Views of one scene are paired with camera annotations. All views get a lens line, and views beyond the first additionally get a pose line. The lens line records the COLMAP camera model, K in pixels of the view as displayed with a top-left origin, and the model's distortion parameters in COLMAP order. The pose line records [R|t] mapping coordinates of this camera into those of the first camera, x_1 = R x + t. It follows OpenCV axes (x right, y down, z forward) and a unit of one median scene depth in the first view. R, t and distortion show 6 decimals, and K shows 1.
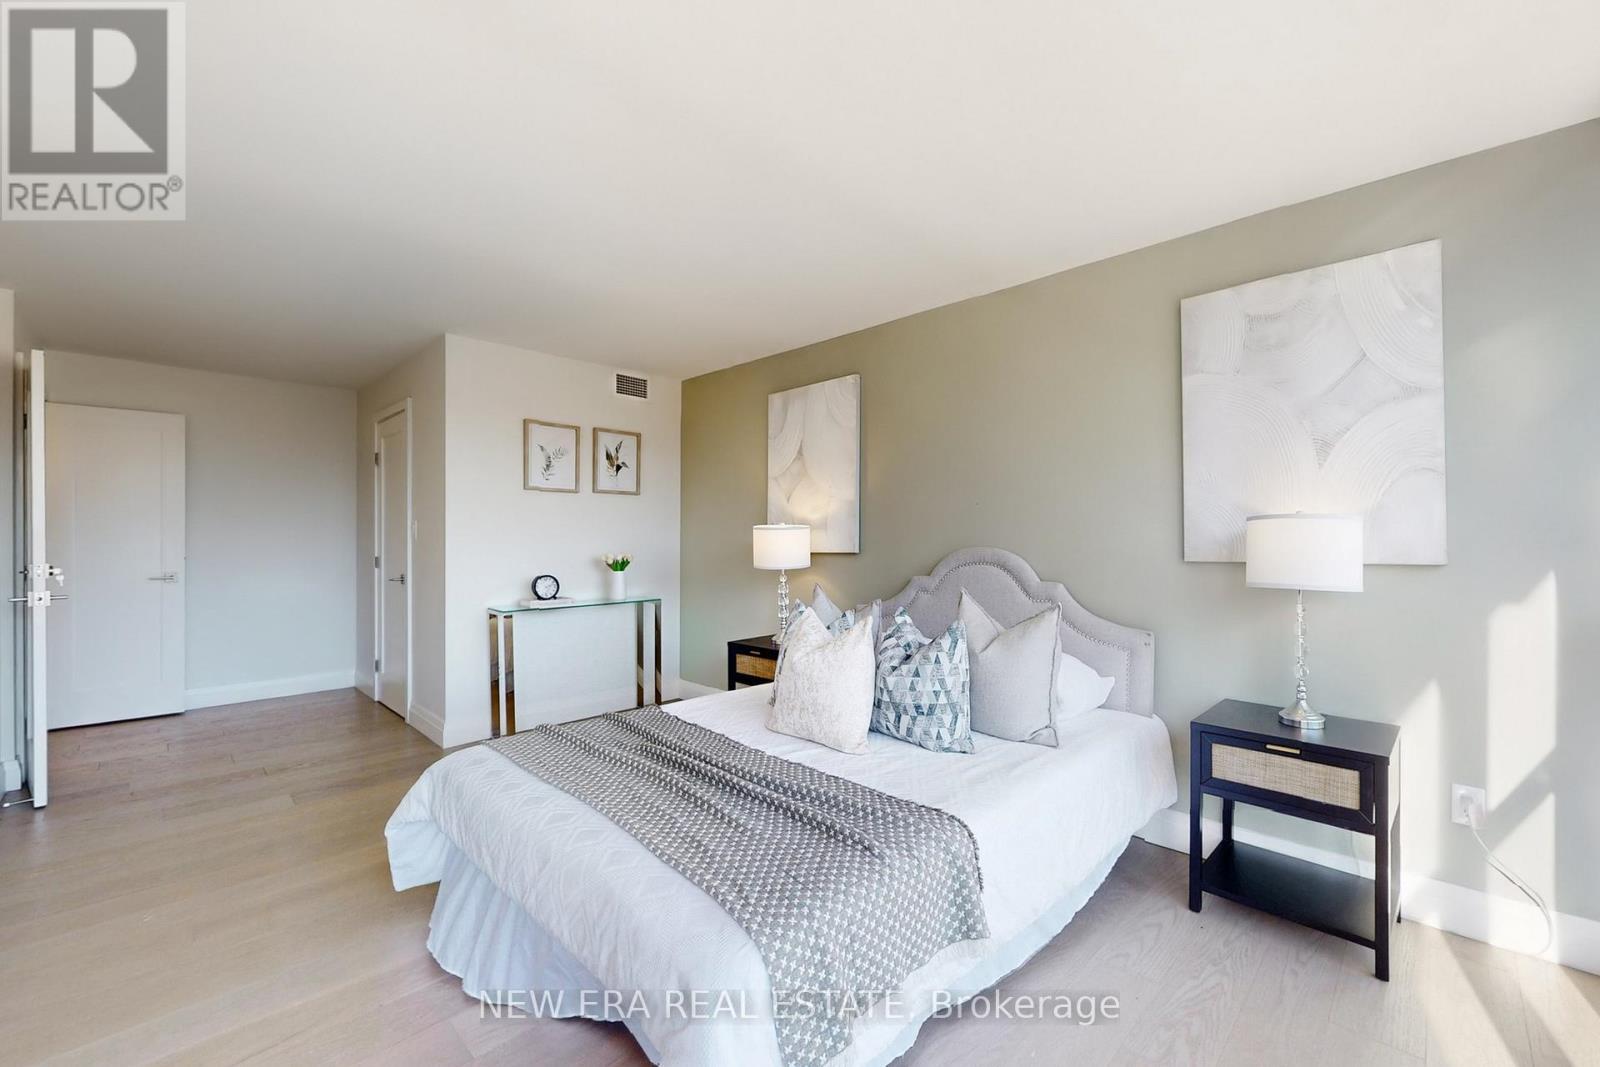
lens RADIAL K [[653.7, 0, 798.3], [0, 653.7, 516.0], [0, 0, 1]] dist [-0.001904, -0.000153]
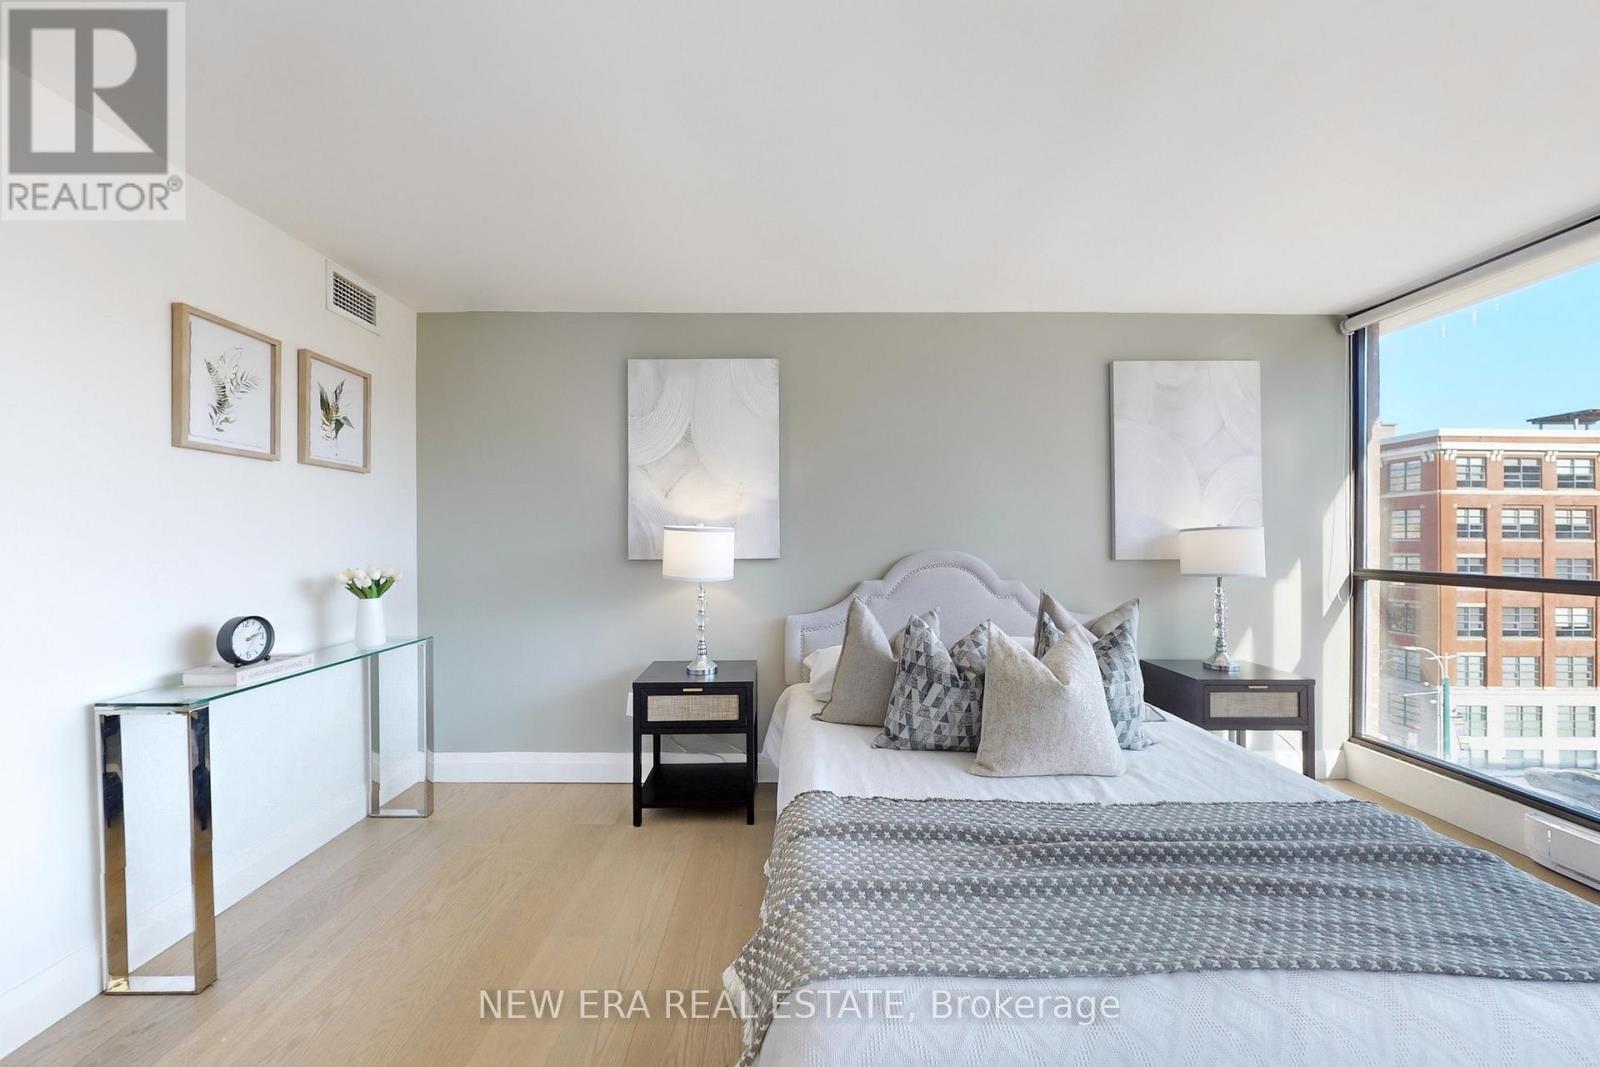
lens RADIAL K [[581.4, 0, 794.6], [0, 581.4, 537.1], [0, 0, 1]] dist [-0.000108, -0.000199]
pose [[0.699469, 0.000165, 0.714663, -0.414858], [-0.024409, 0.999422, 0.023660, 0.006512], [-0.714246, -0.033994, 0.699069, 0.373647]]
